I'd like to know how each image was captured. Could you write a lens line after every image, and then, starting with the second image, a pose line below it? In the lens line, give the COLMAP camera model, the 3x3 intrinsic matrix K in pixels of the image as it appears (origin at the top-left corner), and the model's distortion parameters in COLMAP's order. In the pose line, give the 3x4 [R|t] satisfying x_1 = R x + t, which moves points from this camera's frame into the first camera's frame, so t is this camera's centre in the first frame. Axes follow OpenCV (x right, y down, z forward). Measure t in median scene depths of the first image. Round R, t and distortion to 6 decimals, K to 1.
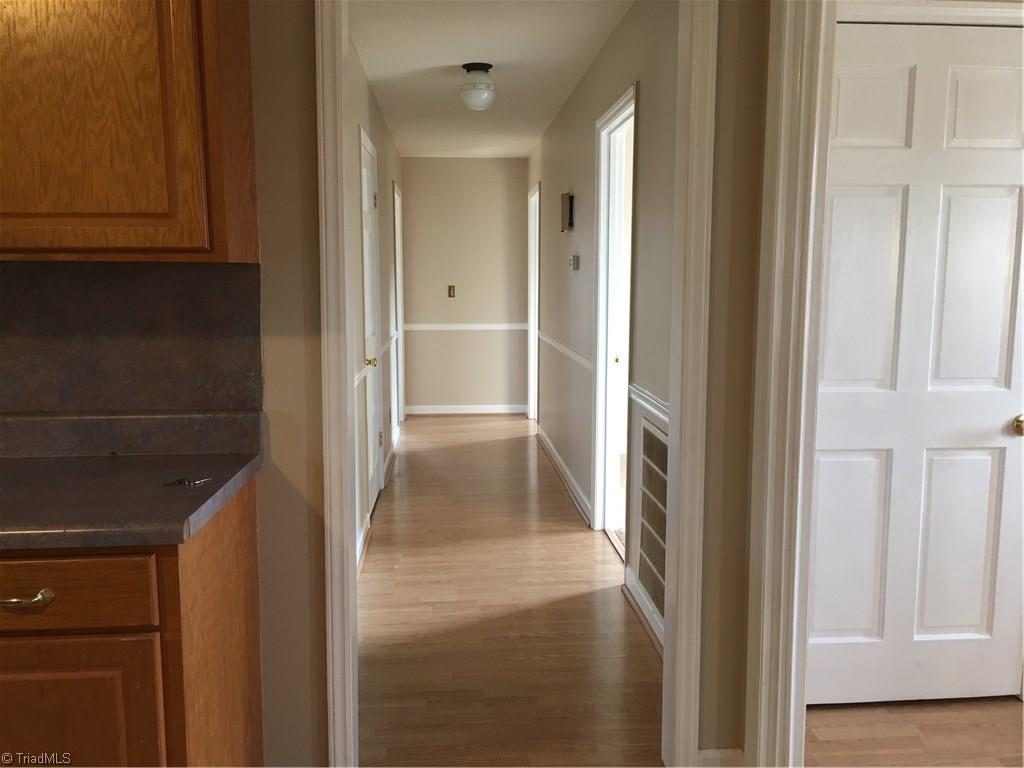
lens RADIAL K [[868.8, 0, 512.0], [0, 868.8, 384.0], [0, 0, 1]] dist [0.103675, -0.153274]
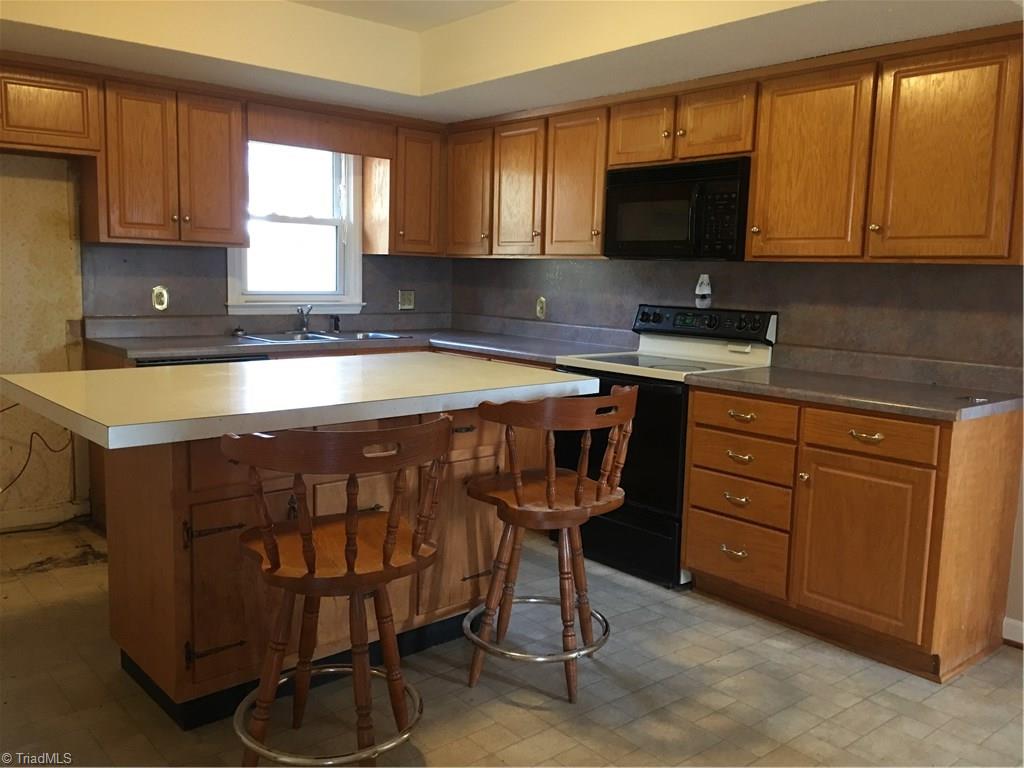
lens RADIAL K [[868.8, 0, 512.0], [0, 868.8, 384.0], [0, 0, 1]] dist [0.103675, -0.153274]
pose [[0.596232, 0.122836, -0.793359, 0.443100], [-0.127716, 0.990153, 0.057323, 0.104060], [0.792588, 0.067147, 0.606049, -0.709268]]
